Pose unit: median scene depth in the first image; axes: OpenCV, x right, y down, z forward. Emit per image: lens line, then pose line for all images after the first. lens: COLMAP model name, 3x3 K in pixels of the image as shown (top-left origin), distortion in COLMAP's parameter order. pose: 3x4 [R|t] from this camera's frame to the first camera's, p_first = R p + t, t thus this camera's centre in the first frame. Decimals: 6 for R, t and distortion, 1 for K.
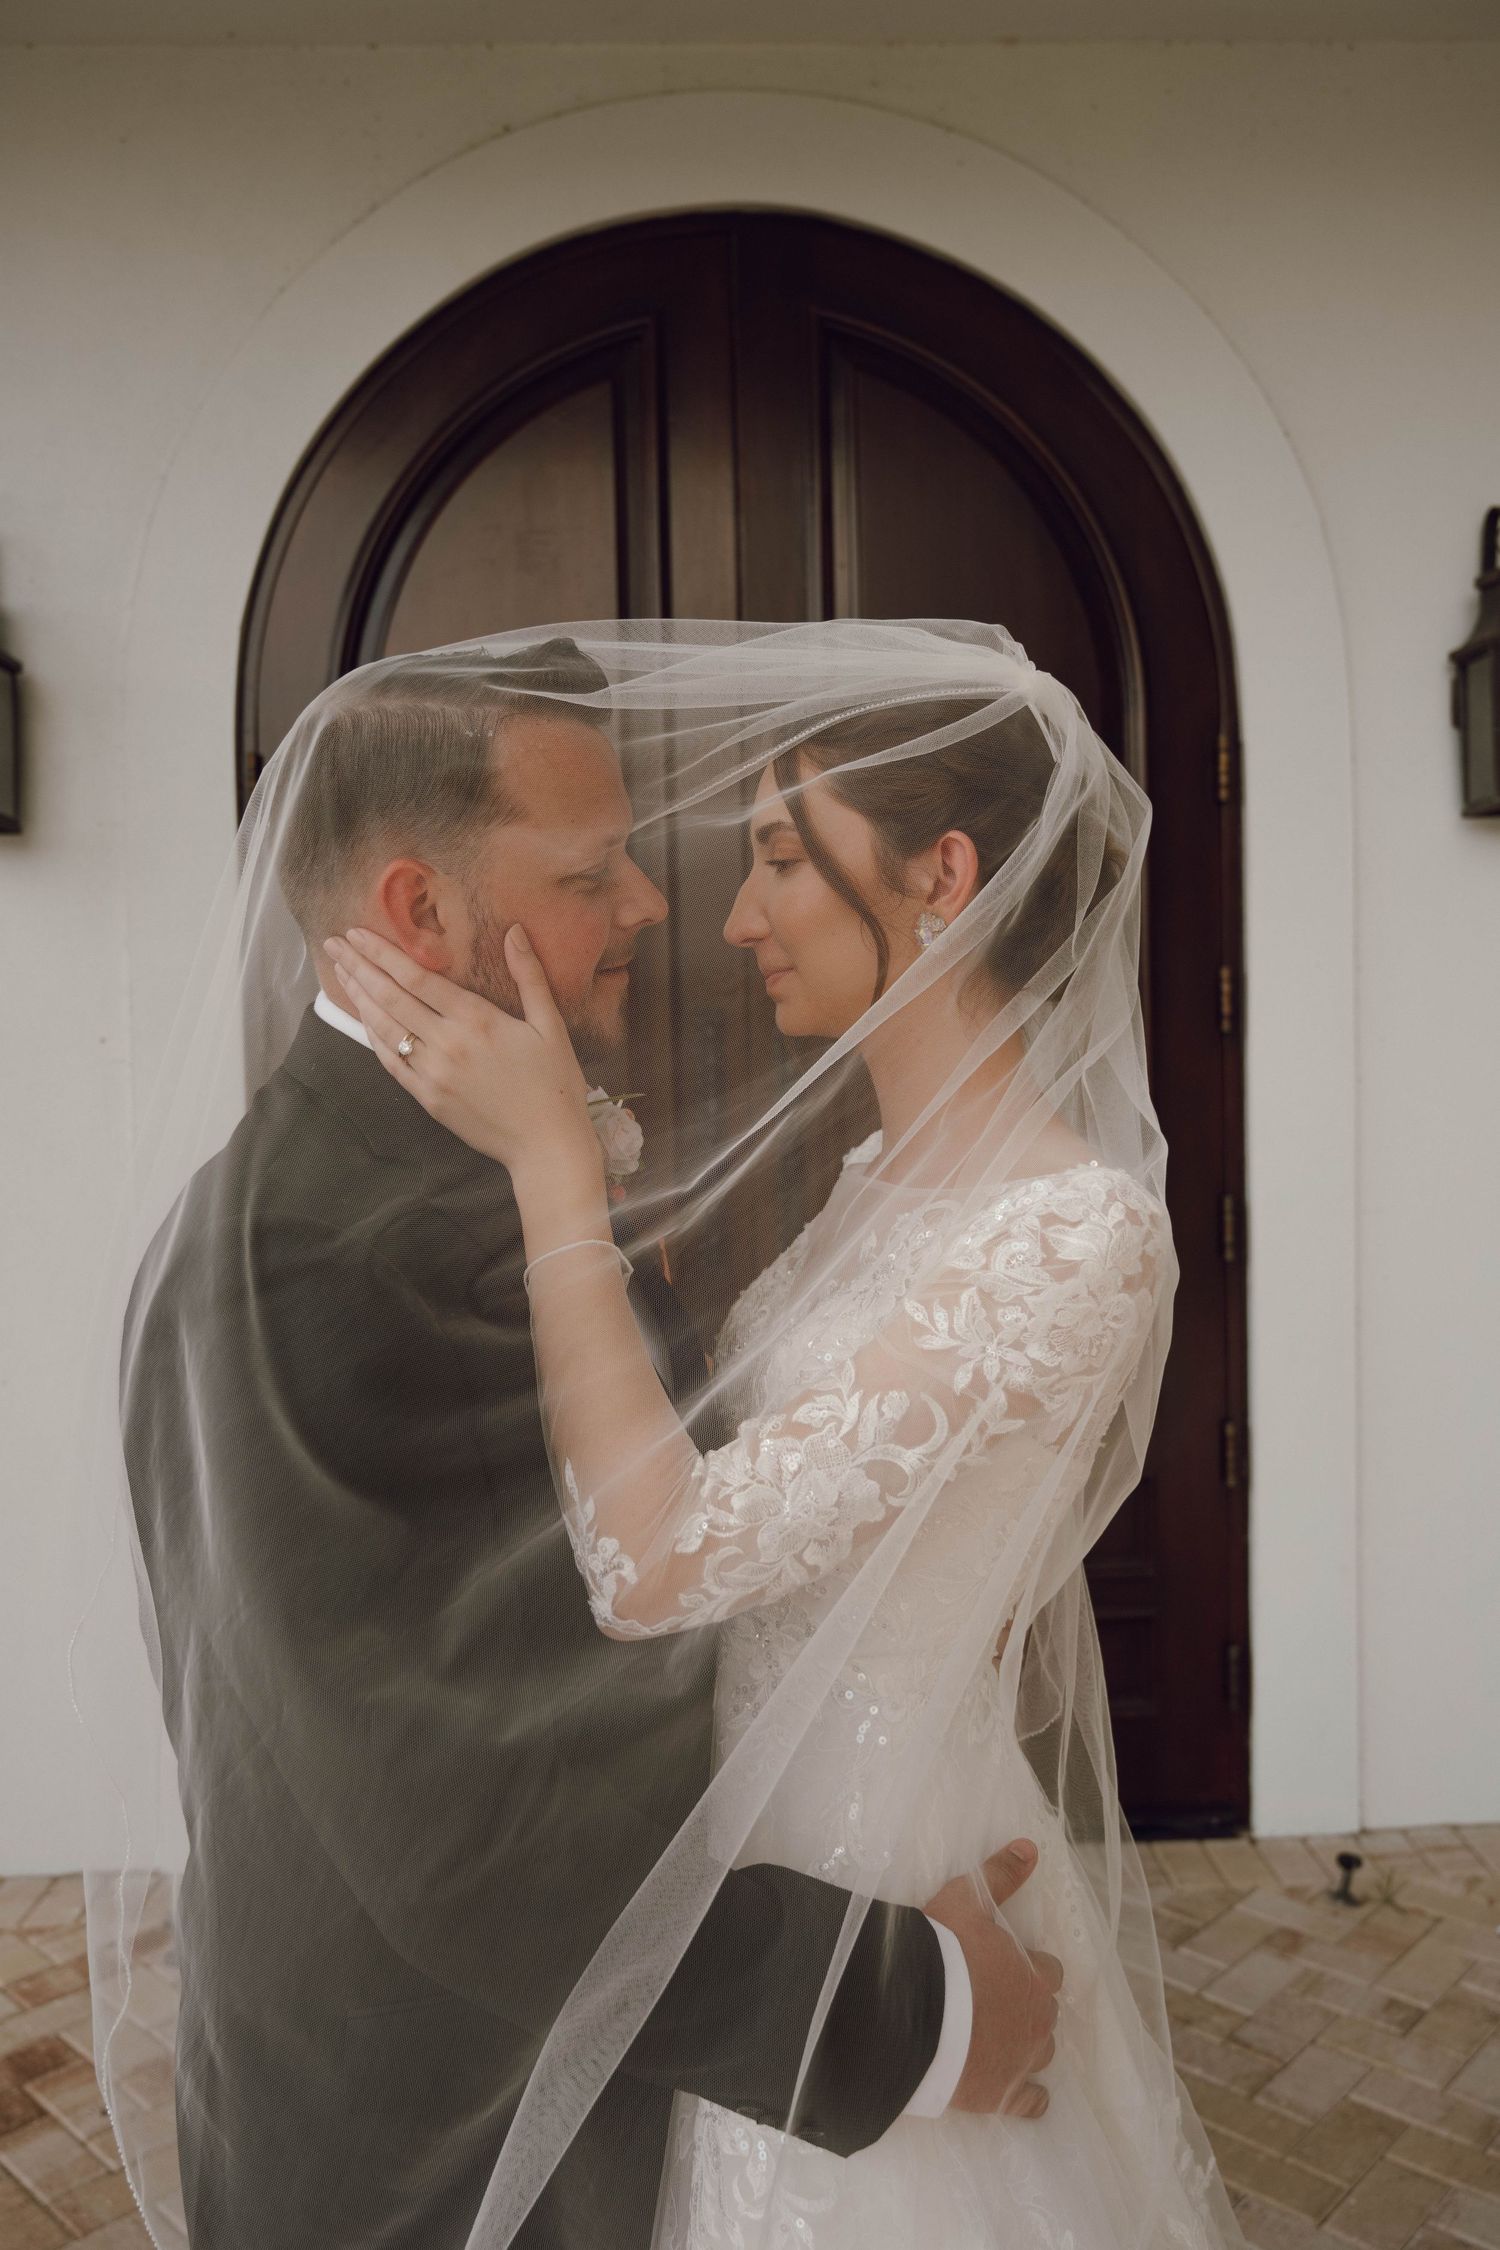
lens RADIAL K [[1761.9, 0, 754.4], [0, 1761.9, 1146.2], [0, 0, 1]] dist [-0.004727, -0.003952]
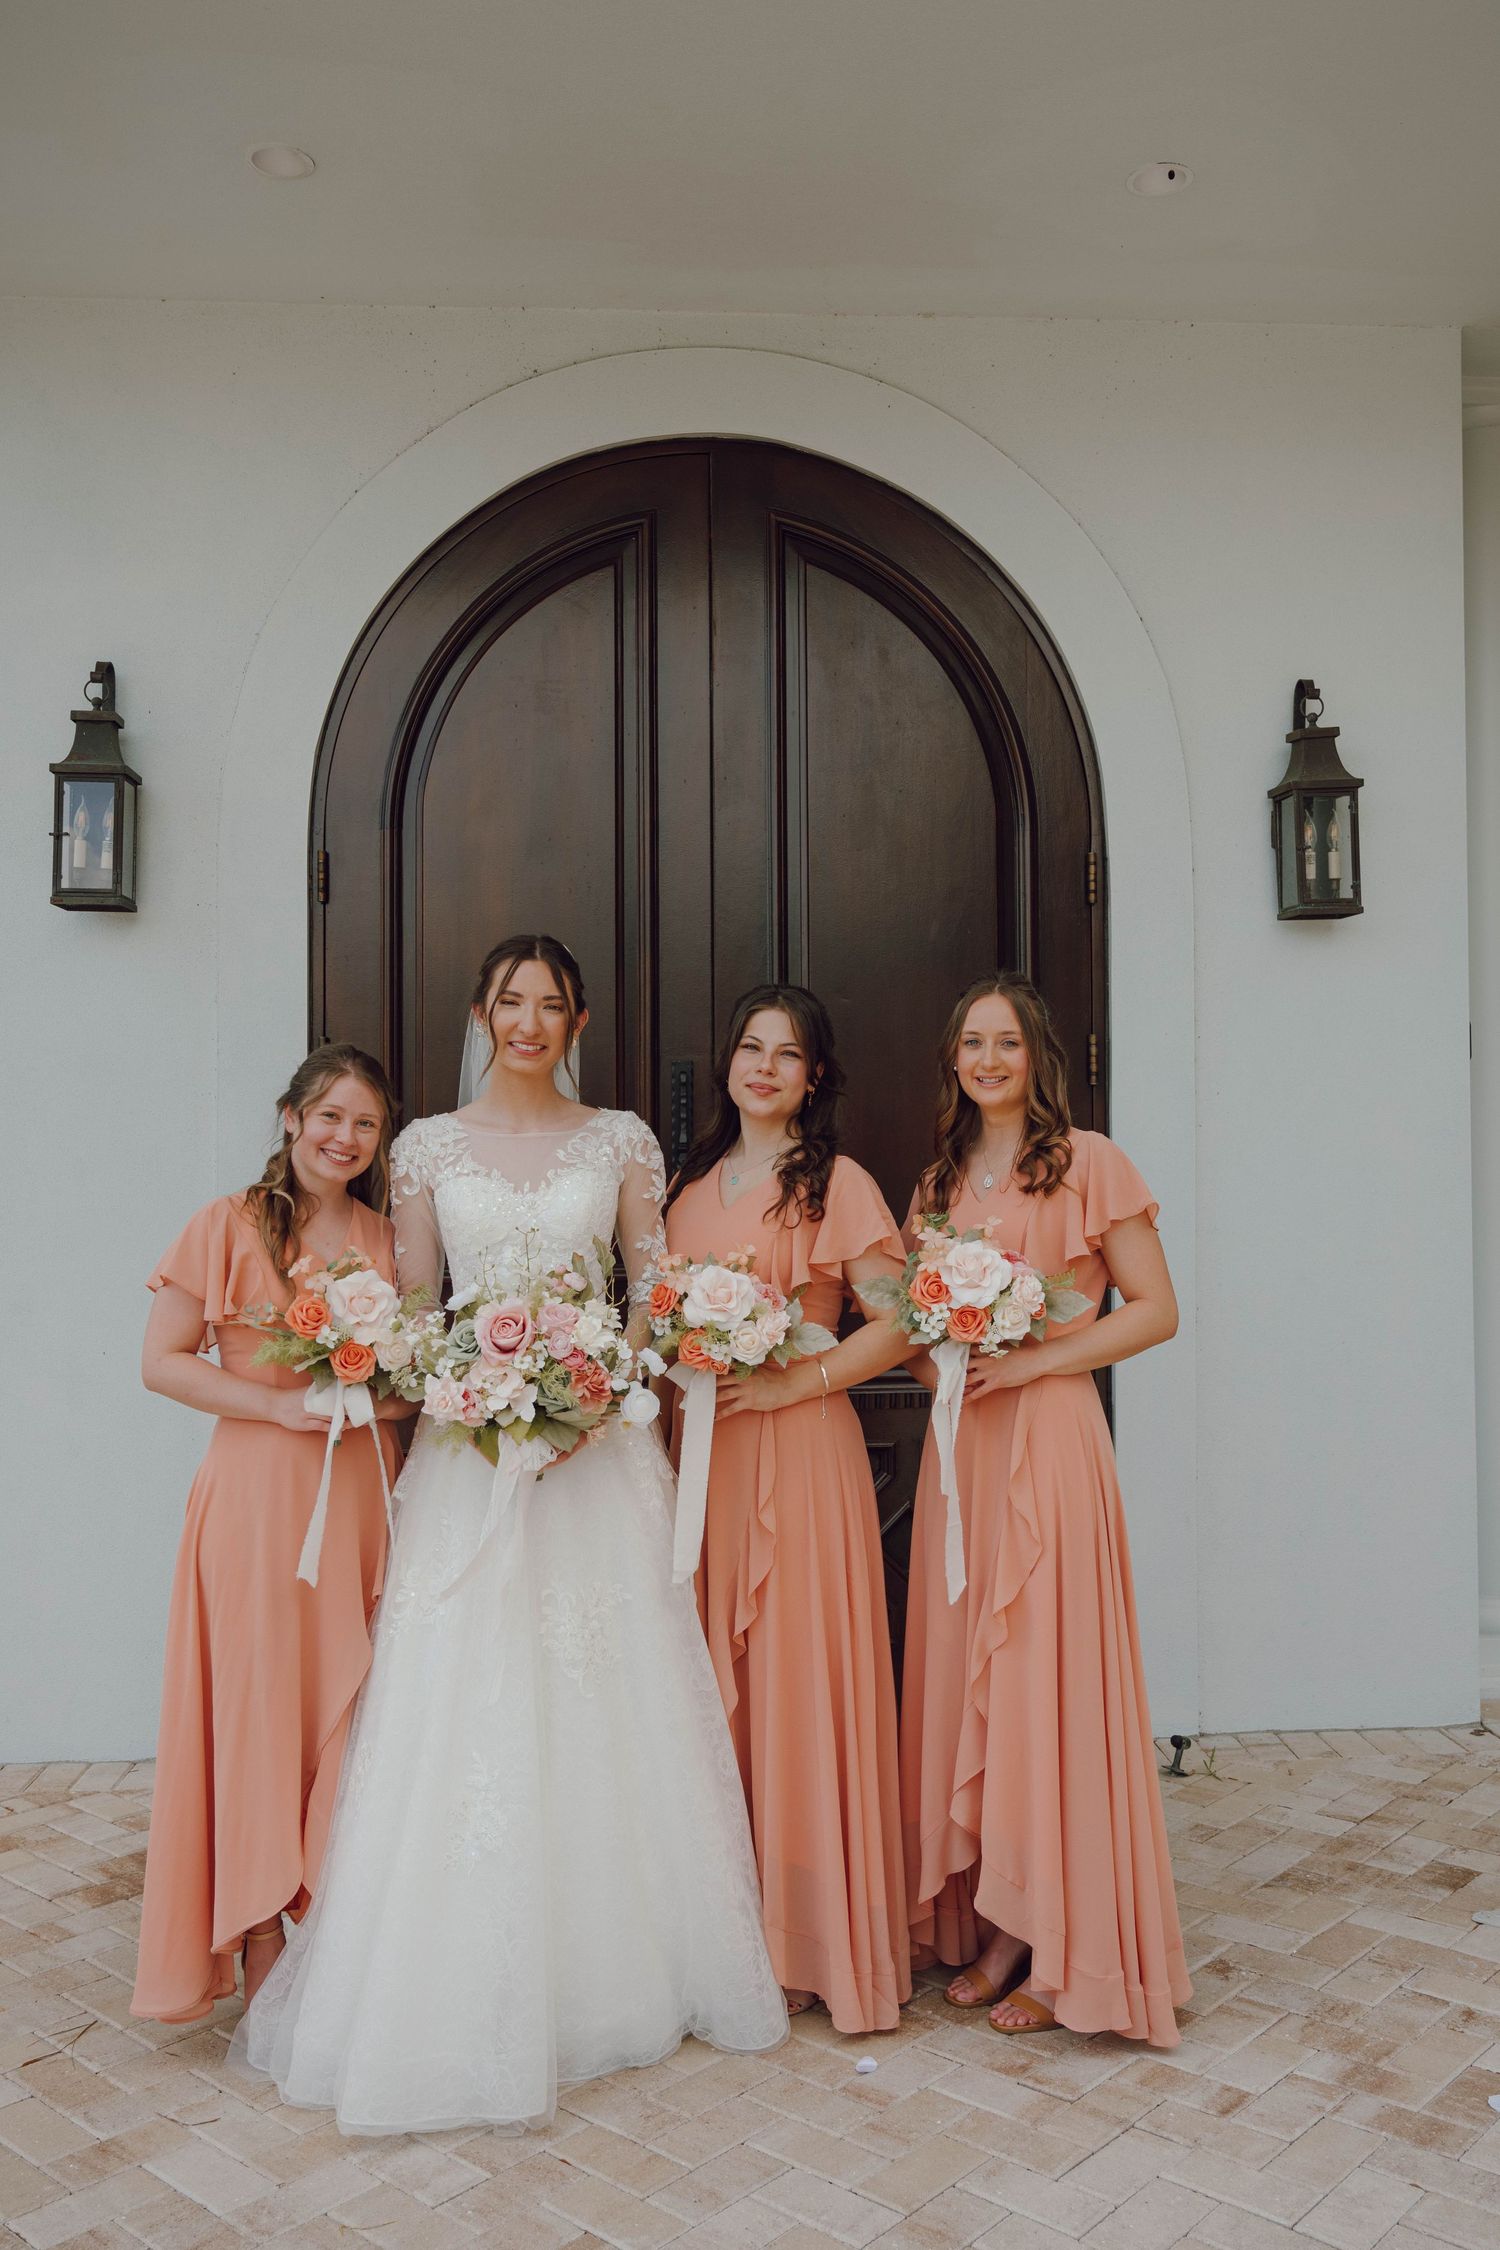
lens RADIAL K [[1970.6, 0, 756.4], [0, 1970.6, 1133.9], [0, 0, 1]] dist [-0.002735, 0.003503]
pose [[0.999535, 0.015858, 0.026054, -0.009177], [-0.014464, 0.998499, -0.052830, 0.050651], [-0.026852, 0.052429, 0.998264, -0.423060]]
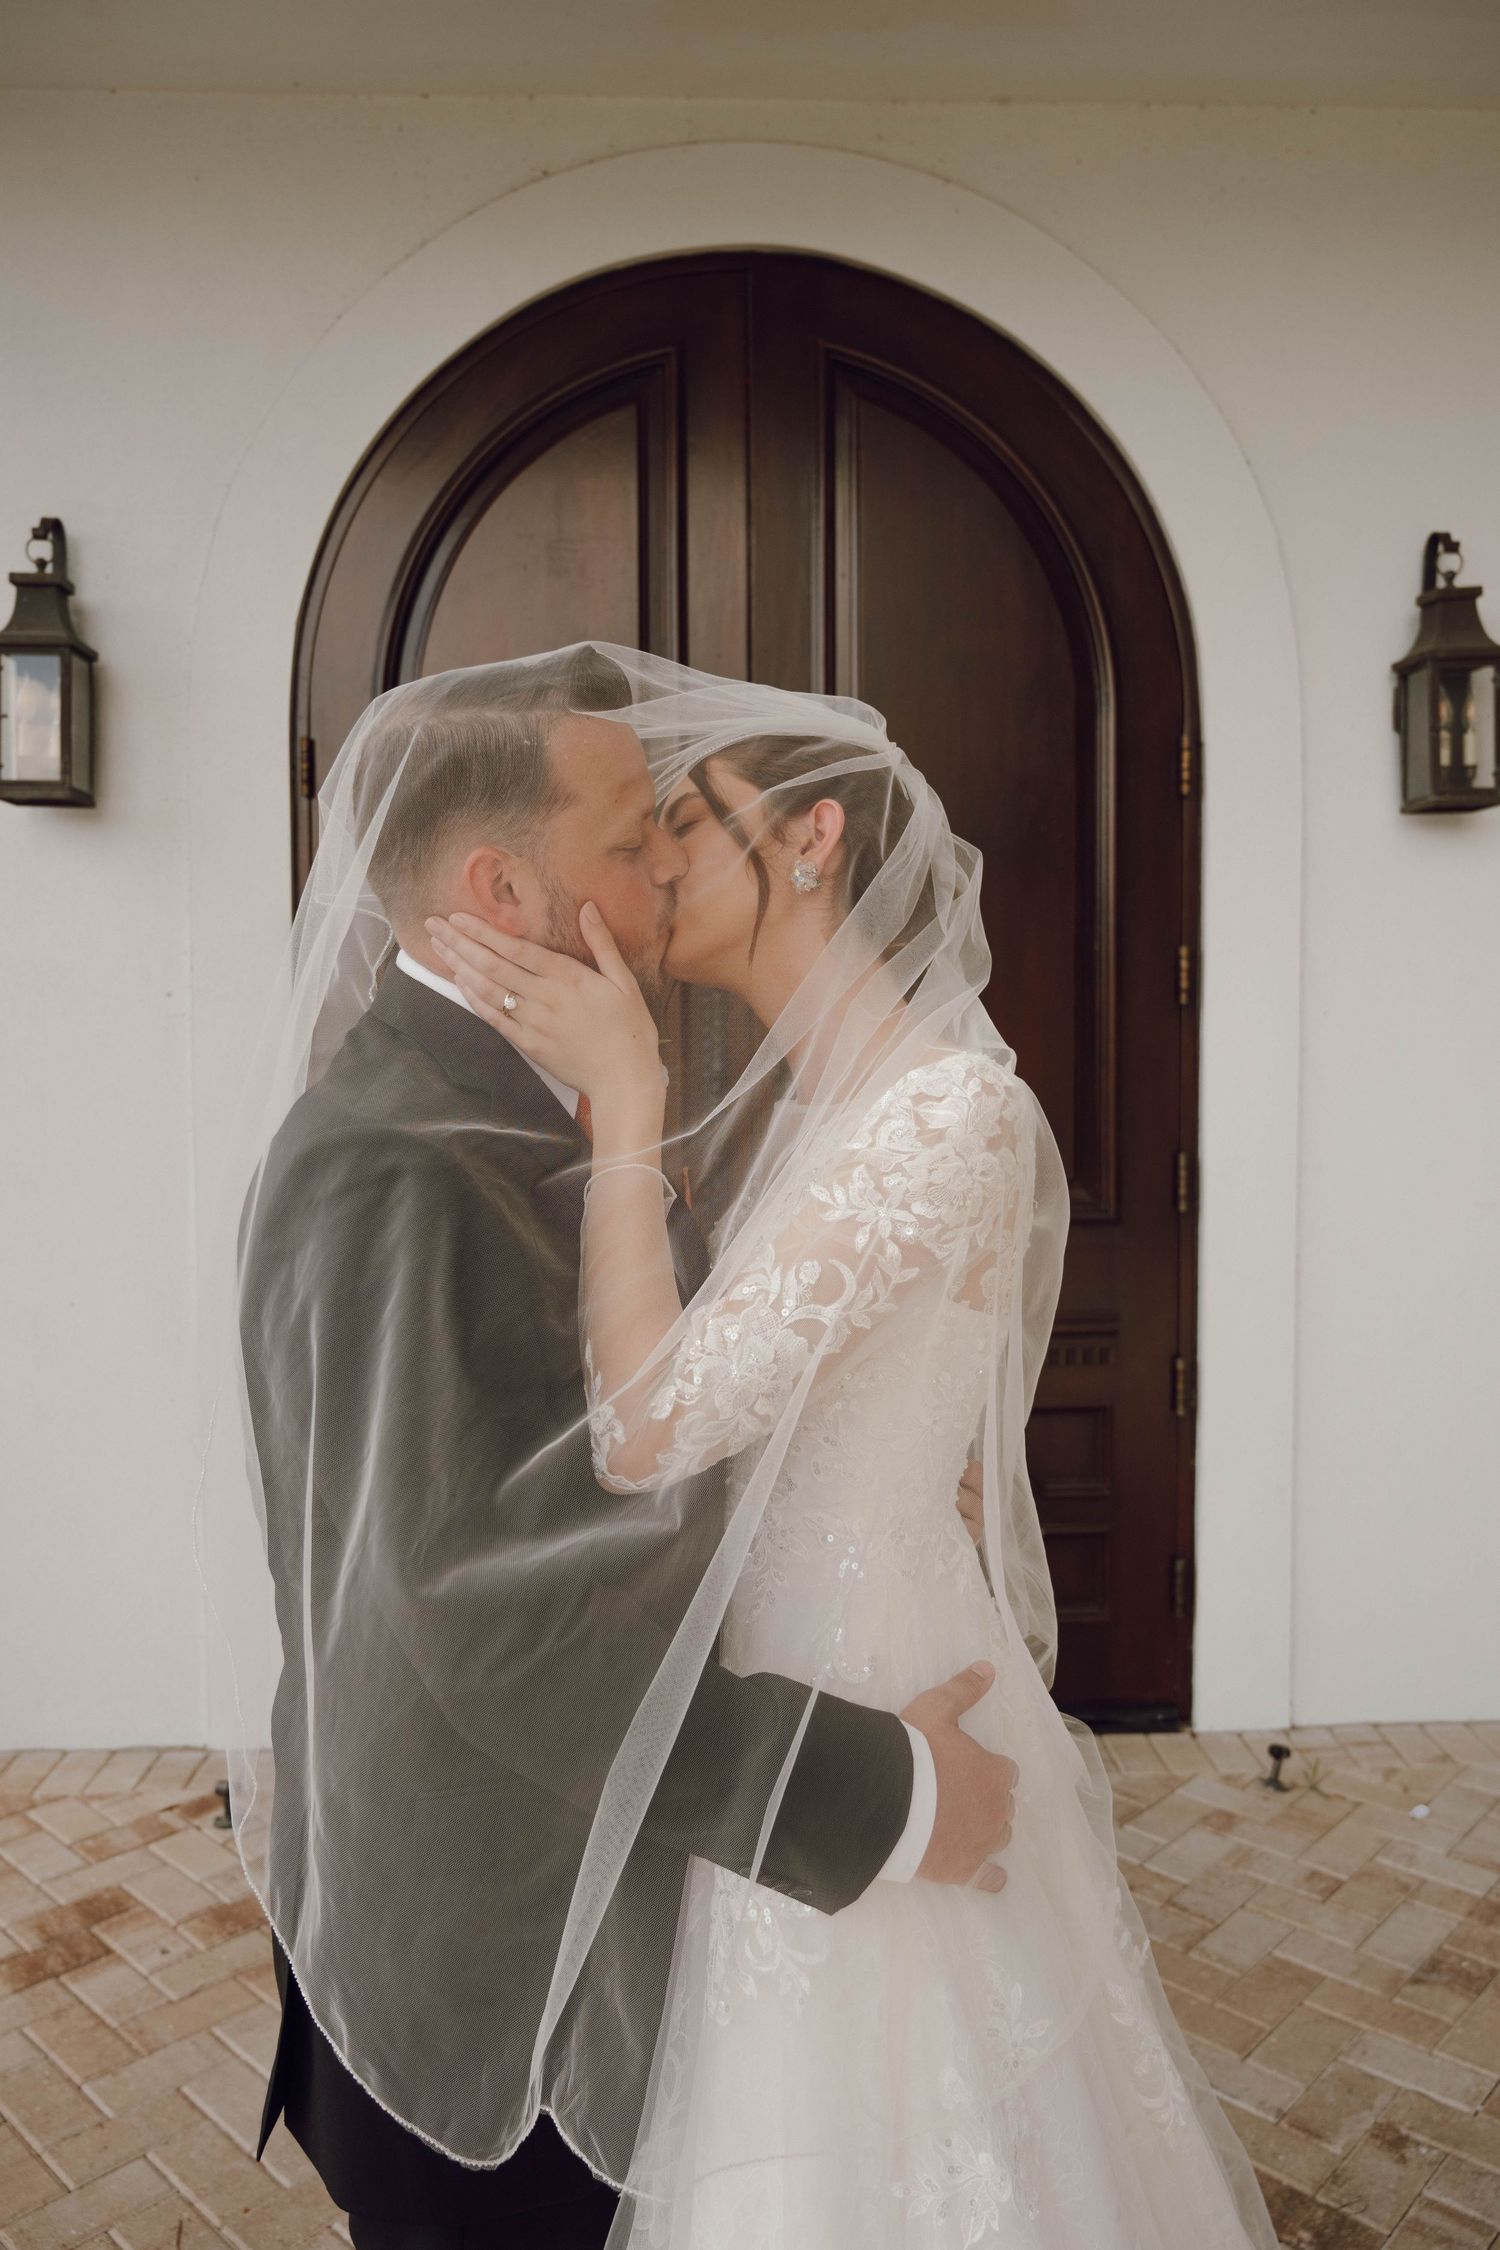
lens RADIAL K [[1655.6, 0, 750.0], [0, 1655.6, 1125.0], [0, 0, 1]] dist [-0.012381, 0.003783]
pose [[0.999865, 0.016117, 0.003075, -0.006420], [-0.016146, 0.999824, 0.009532, 0.005419], [-0.002920, -0.009580, 0.999950, -0.039760]]
